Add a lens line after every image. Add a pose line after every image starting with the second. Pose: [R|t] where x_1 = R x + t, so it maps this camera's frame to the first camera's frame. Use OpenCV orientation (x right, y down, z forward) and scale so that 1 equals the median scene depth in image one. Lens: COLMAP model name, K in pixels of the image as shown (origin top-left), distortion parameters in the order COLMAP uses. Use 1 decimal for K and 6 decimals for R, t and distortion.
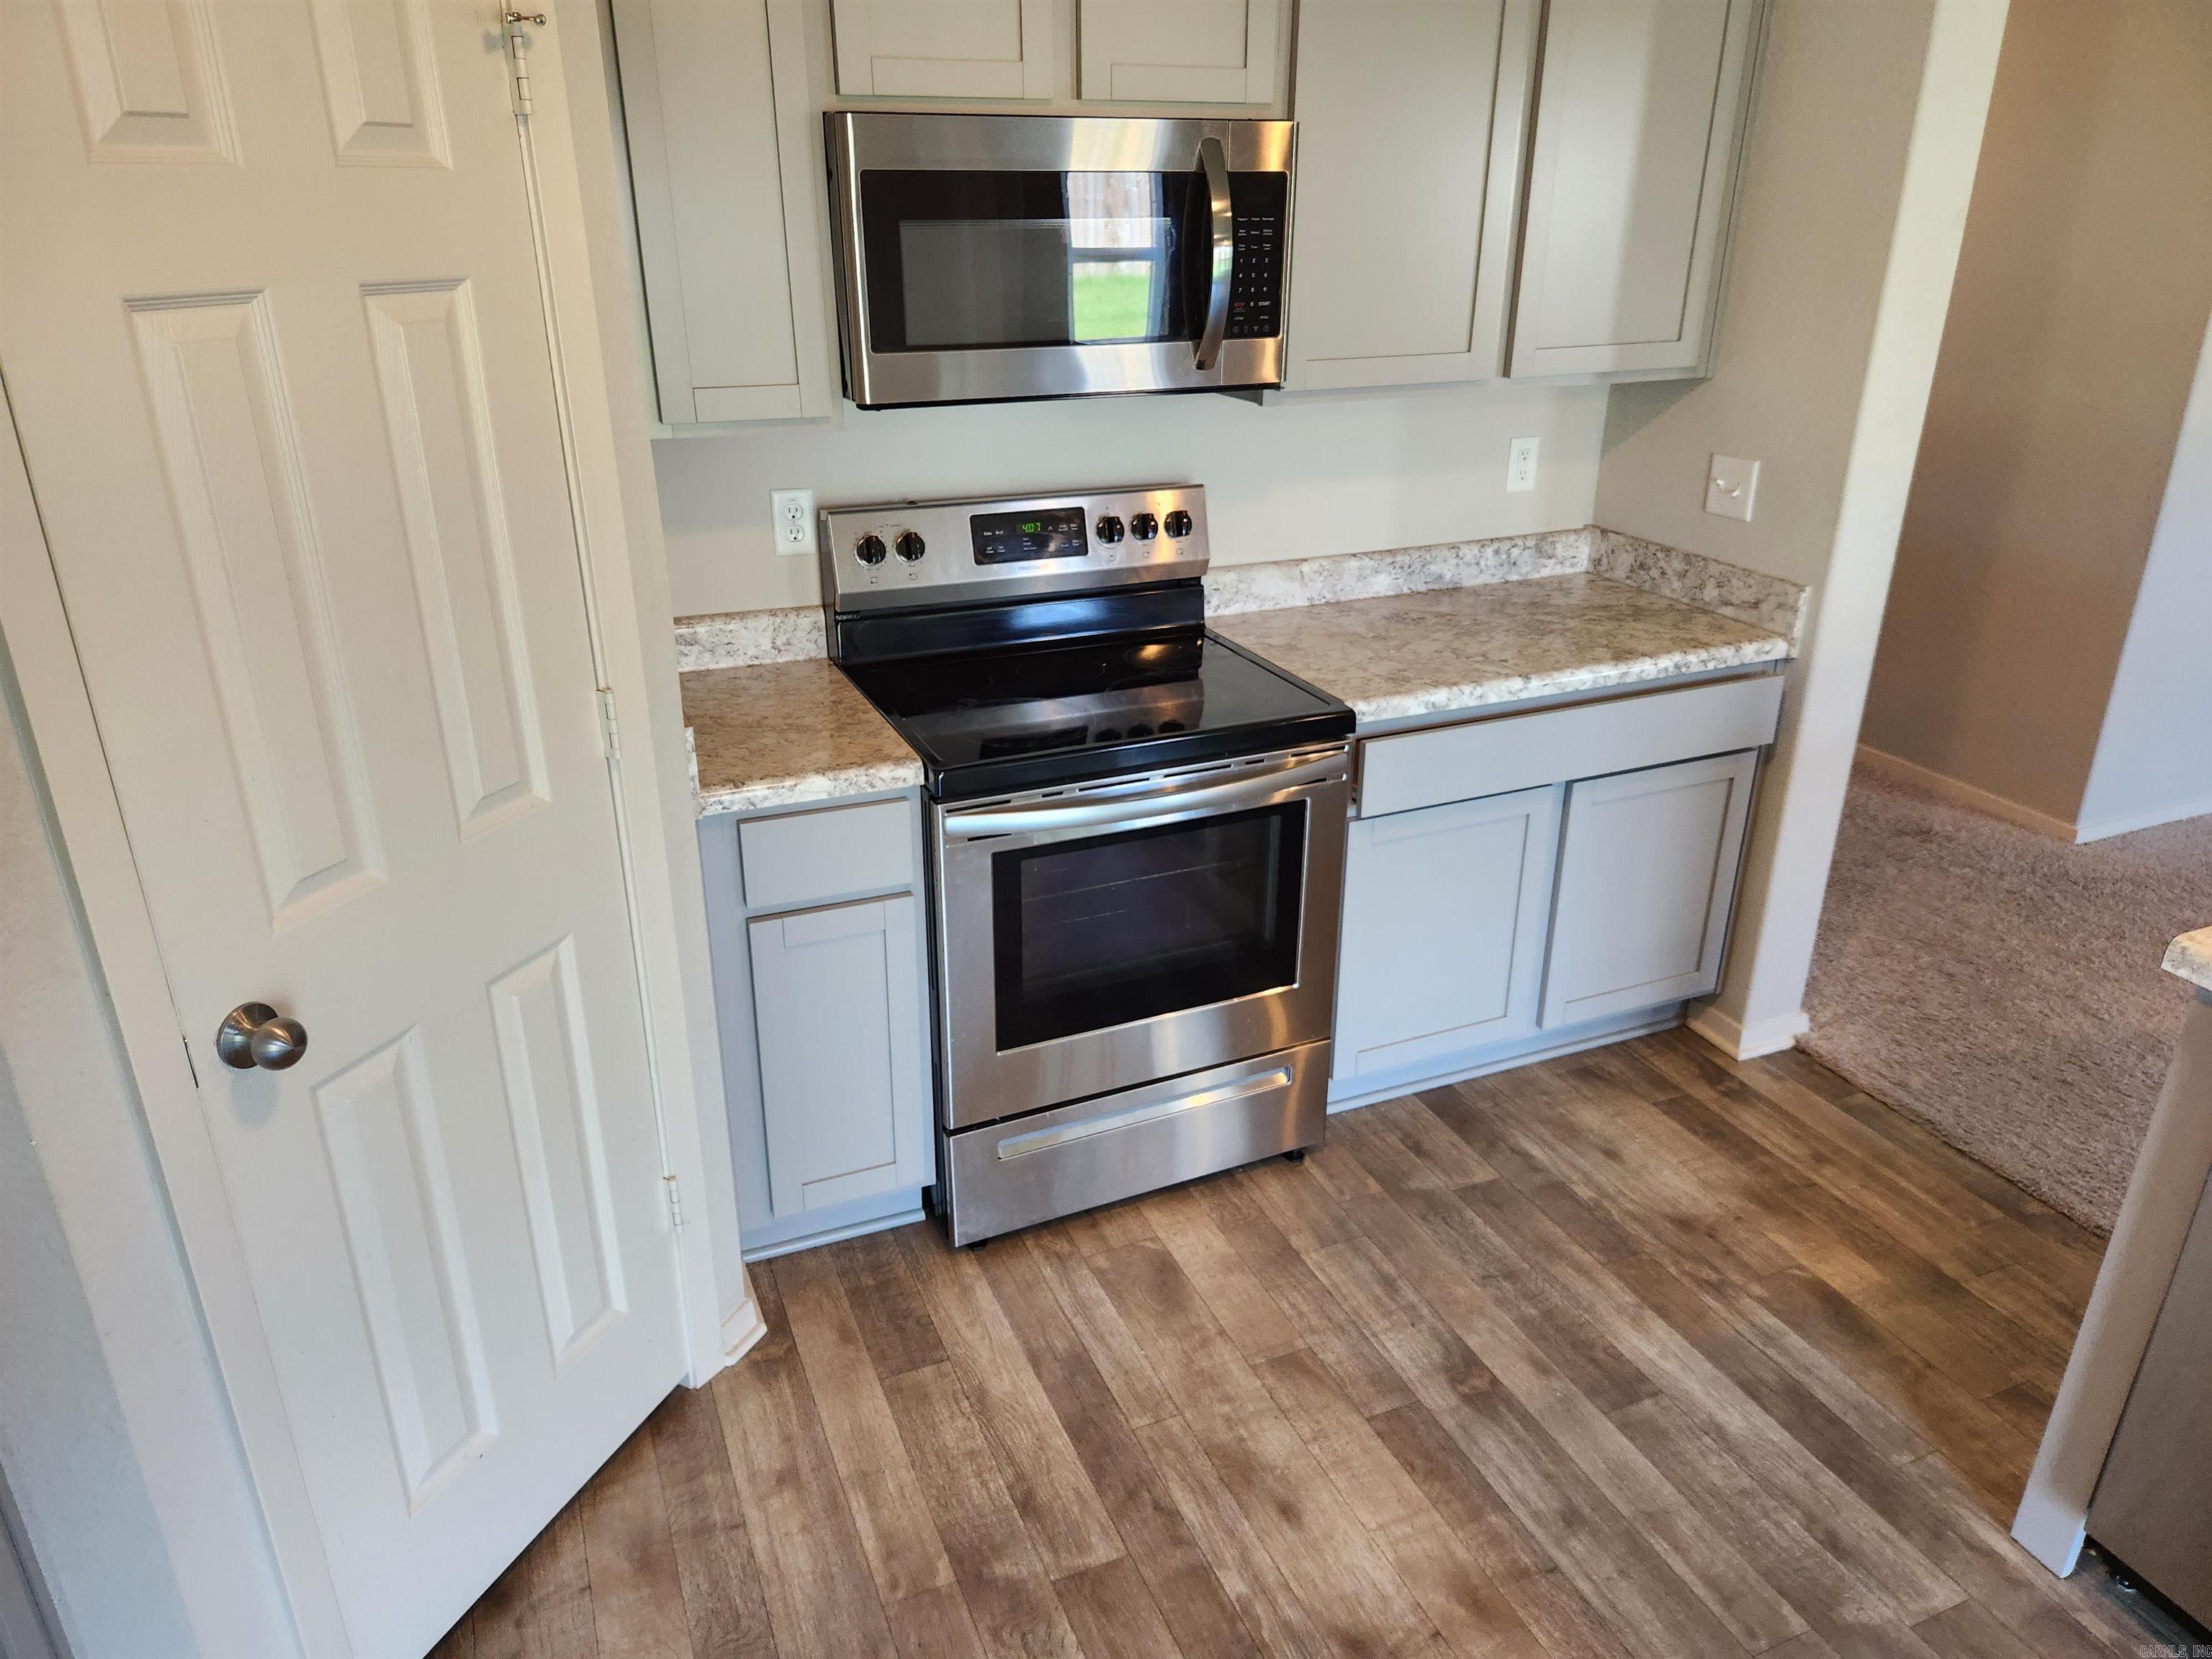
lens RADIAL K [[1472.8, 0, 1112.2], [0, 1472.8, 820.8], [0, 0, 1]] dist [0.067996, -0.063022]
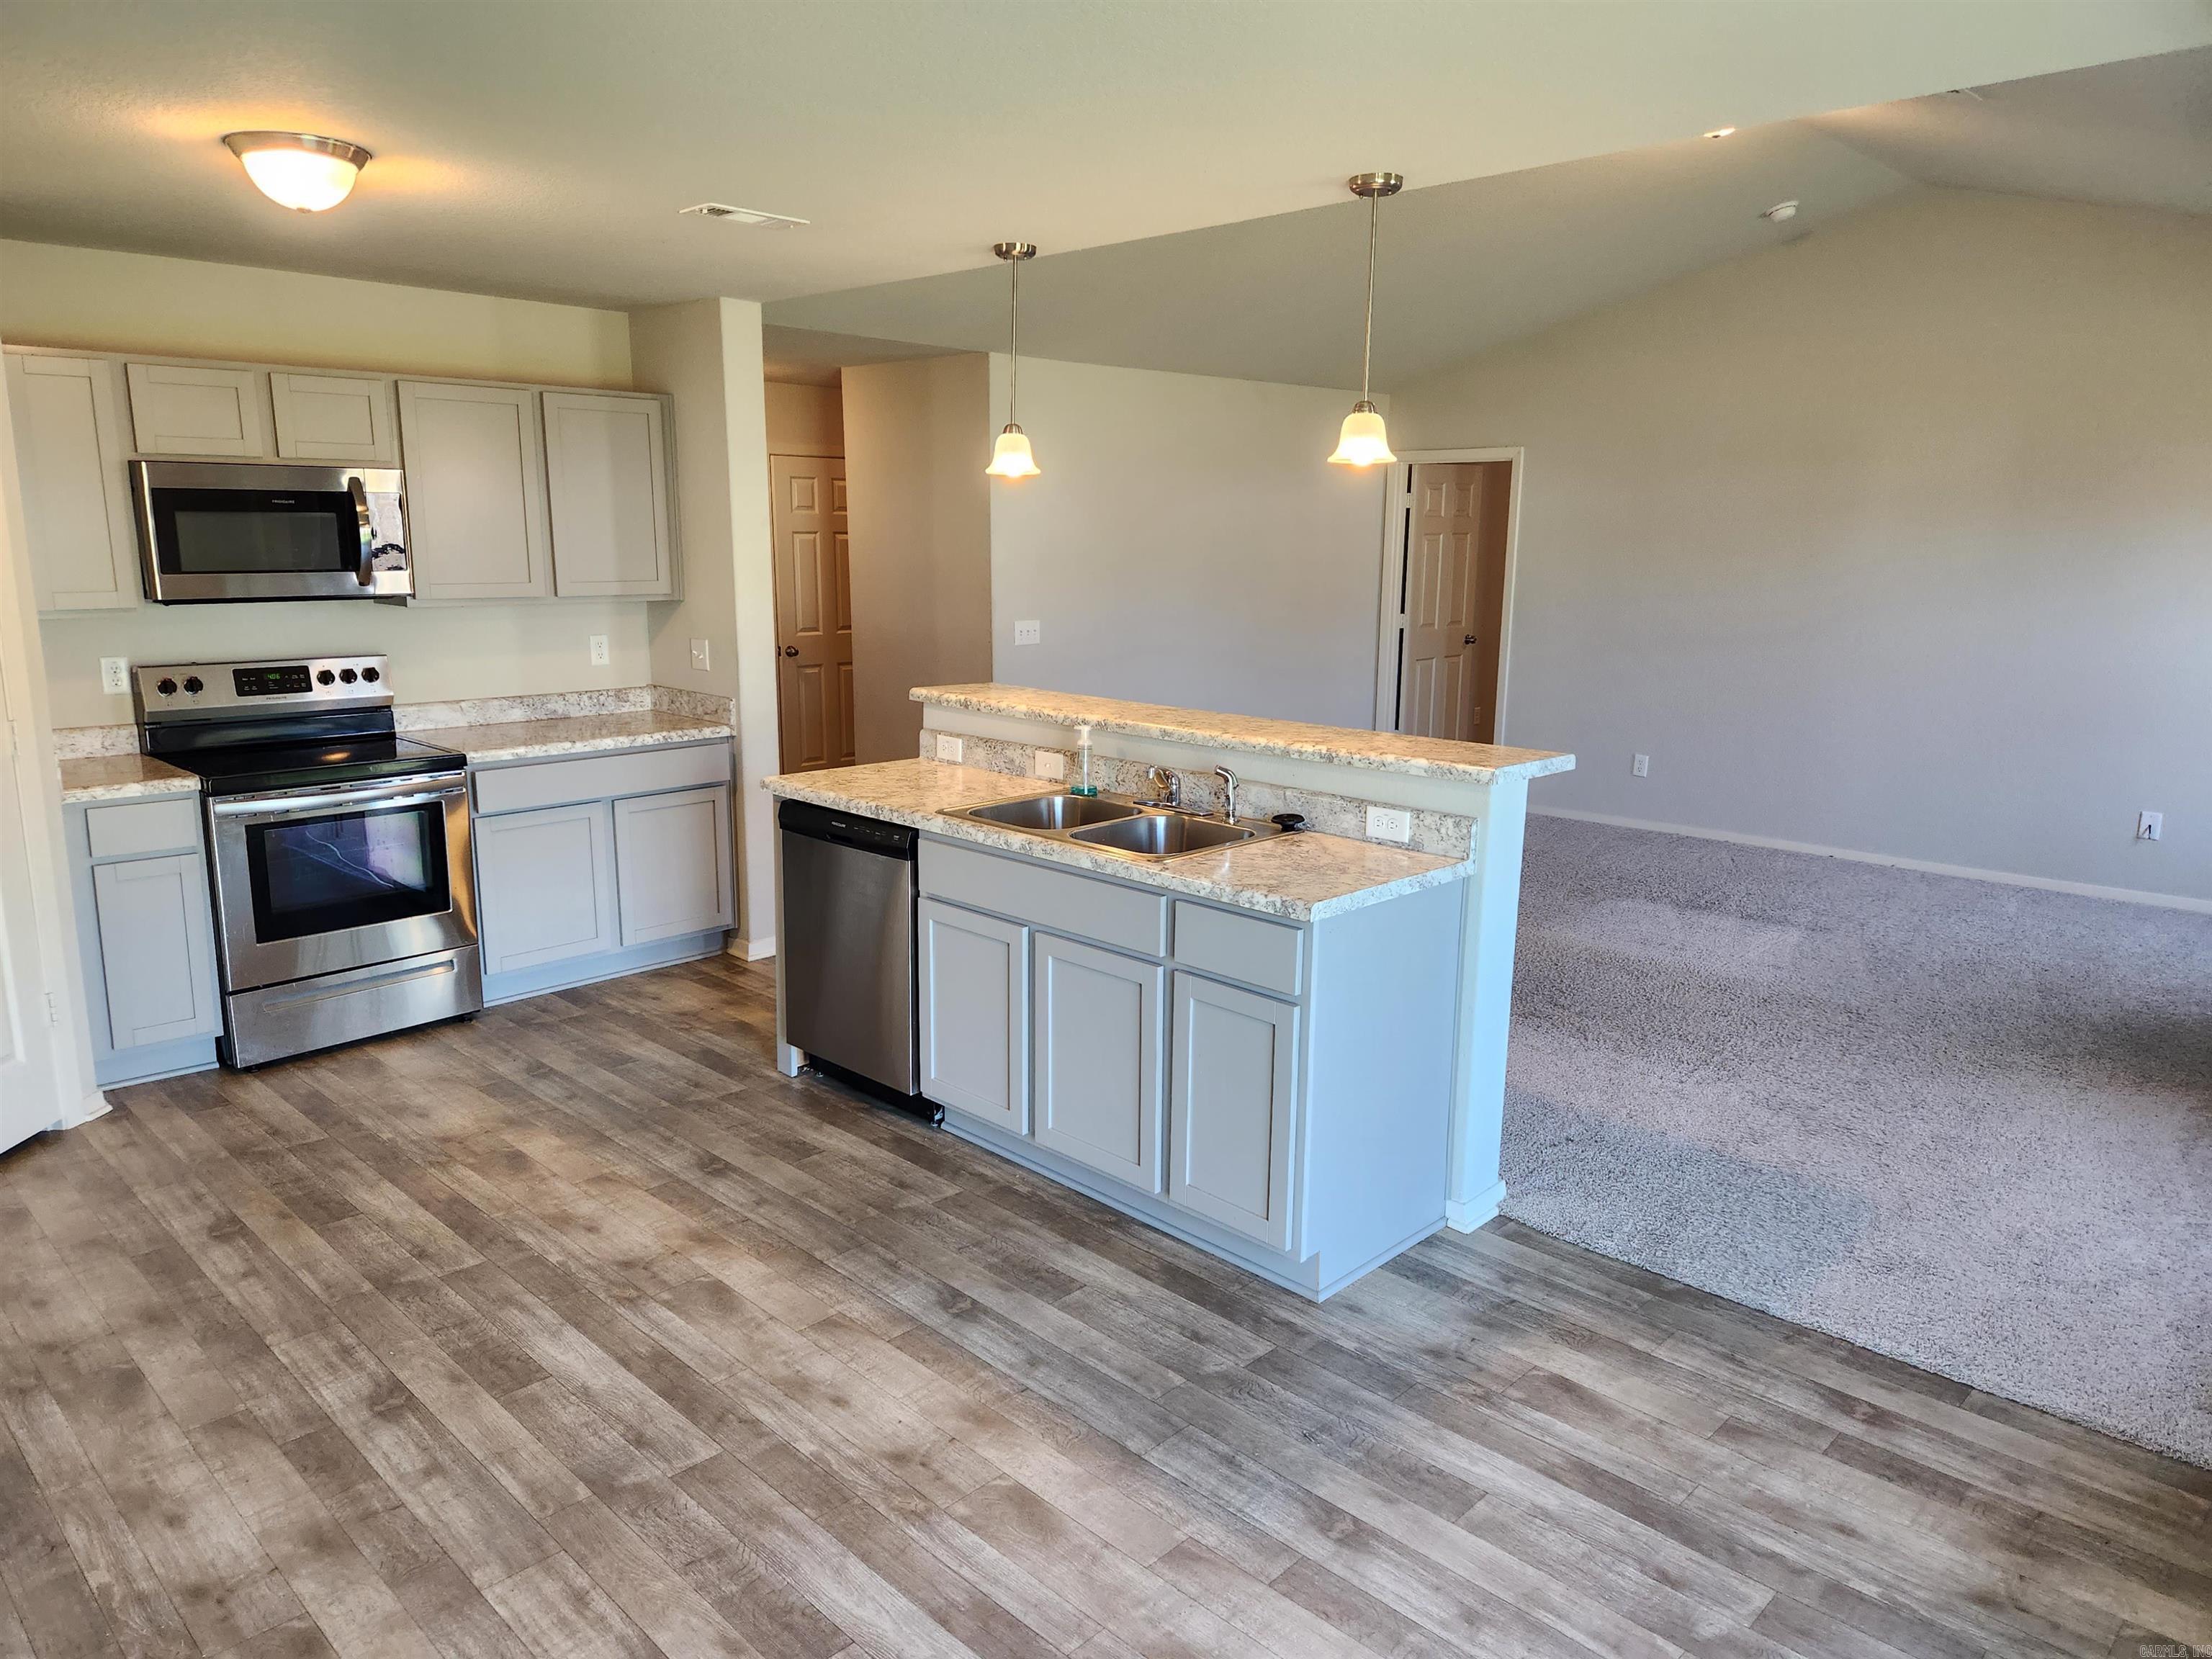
lens RADIAL K [[1472.8, 0, 1098.3], [0, 1472.8, 828.9], [0, 0, 1]] dist [0.067996, -0.063022]
pose [[0.927016, -0.069633, 0.368500, 0.196109], [0.139788, 0.975957, -0.167237, 0.435091], [-0.347995, 0.206543, 0.914461, -0.984650]]
